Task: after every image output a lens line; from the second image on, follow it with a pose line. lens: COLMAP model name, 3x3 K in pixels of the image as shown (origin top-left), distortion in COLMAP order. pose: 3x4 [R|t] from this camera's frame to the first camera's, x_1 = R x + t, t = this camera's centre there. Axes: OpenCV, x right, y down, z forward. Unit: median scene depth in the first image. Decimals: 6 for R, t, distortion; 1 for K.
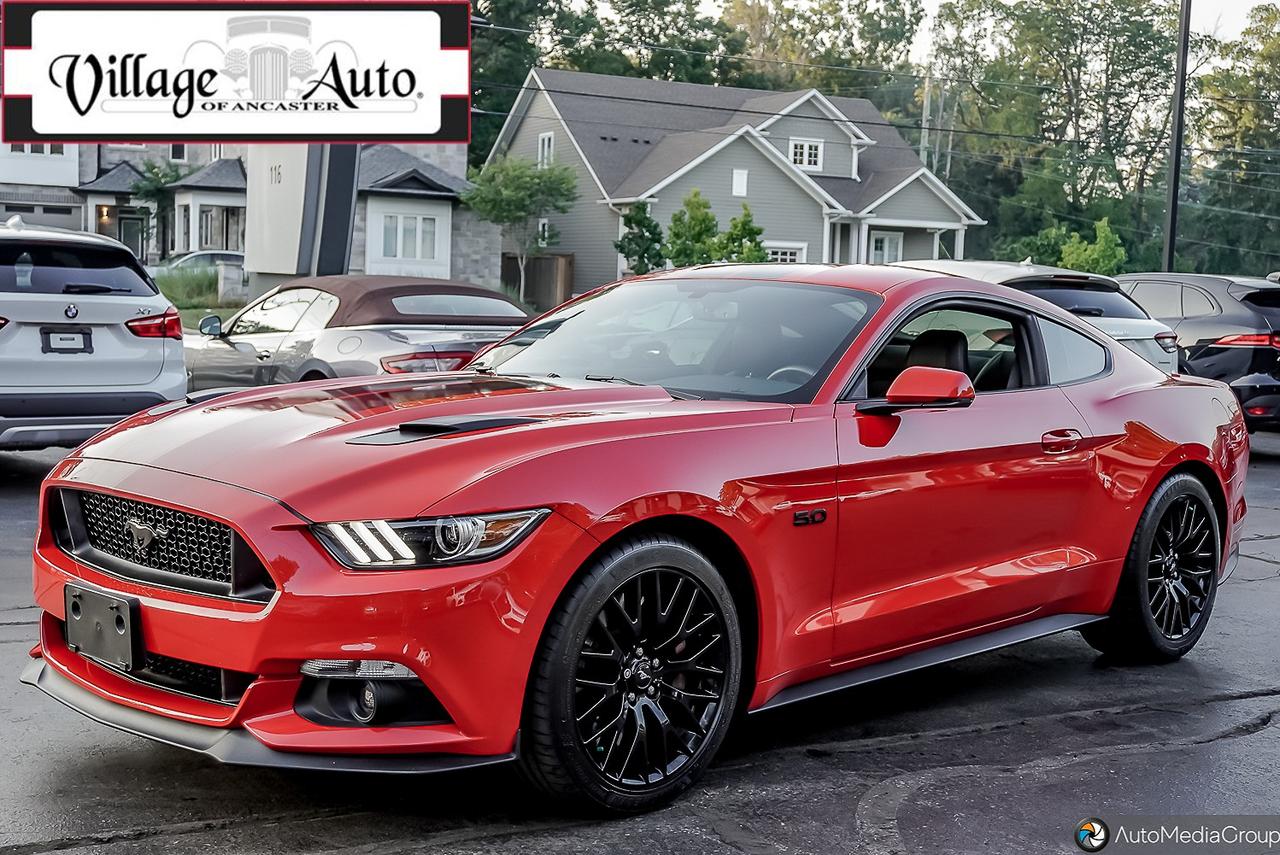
lens RADIAL K [[1568.7, 0, 643.0], [0, 1568.7, 432.1], [0, 0, 1]] dist [0.016617, 0.000000]
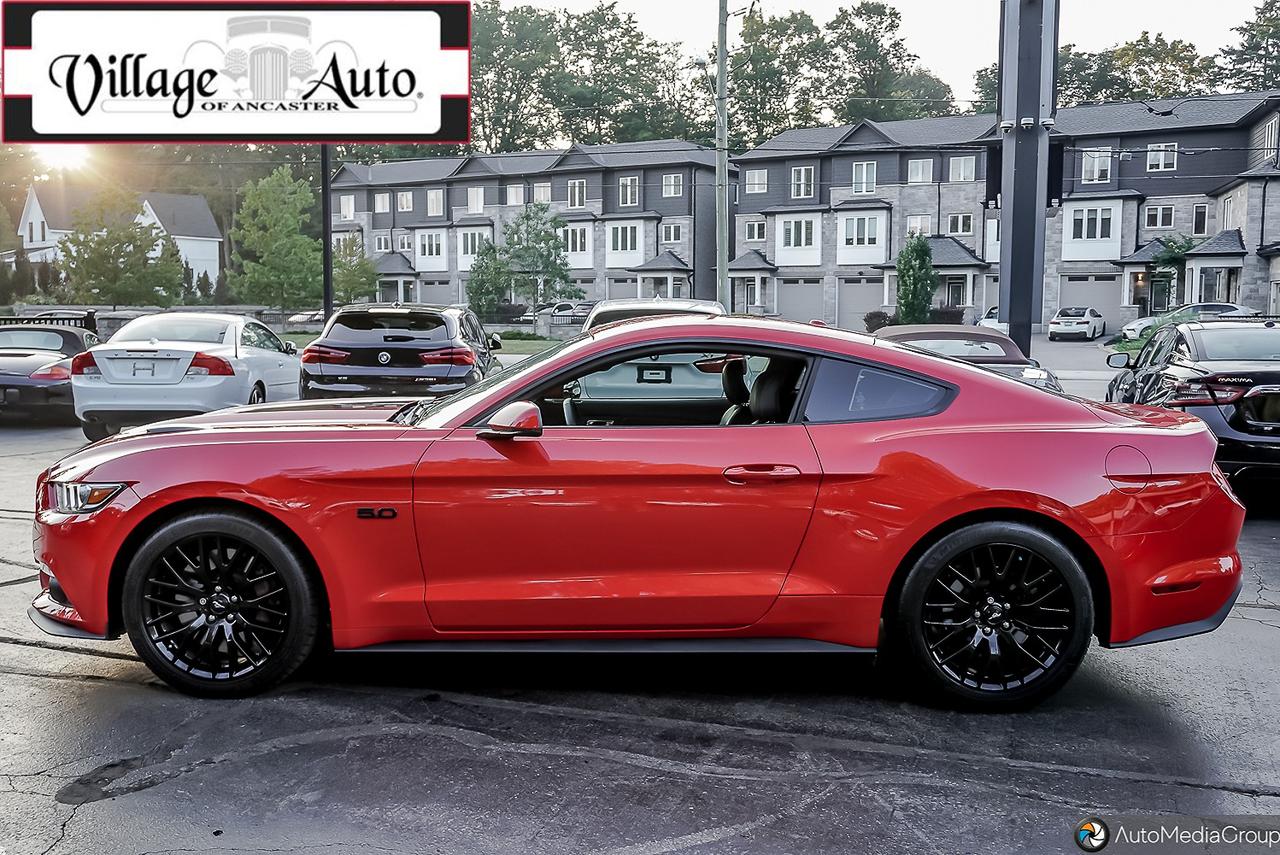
lens RADIAL K [[1133.5, 0, 644.1], [0, 1133.5, 419.7], [0, 0, 1]] dist [-0.000150, -0.016393]
pose [[0.686556, 0.032098, -0.726368, 0.443255], [-0.044506, 0.999007, 0.002079, -0.016452], [0.725714, 0.030901, 0.687303, 0.236376]]
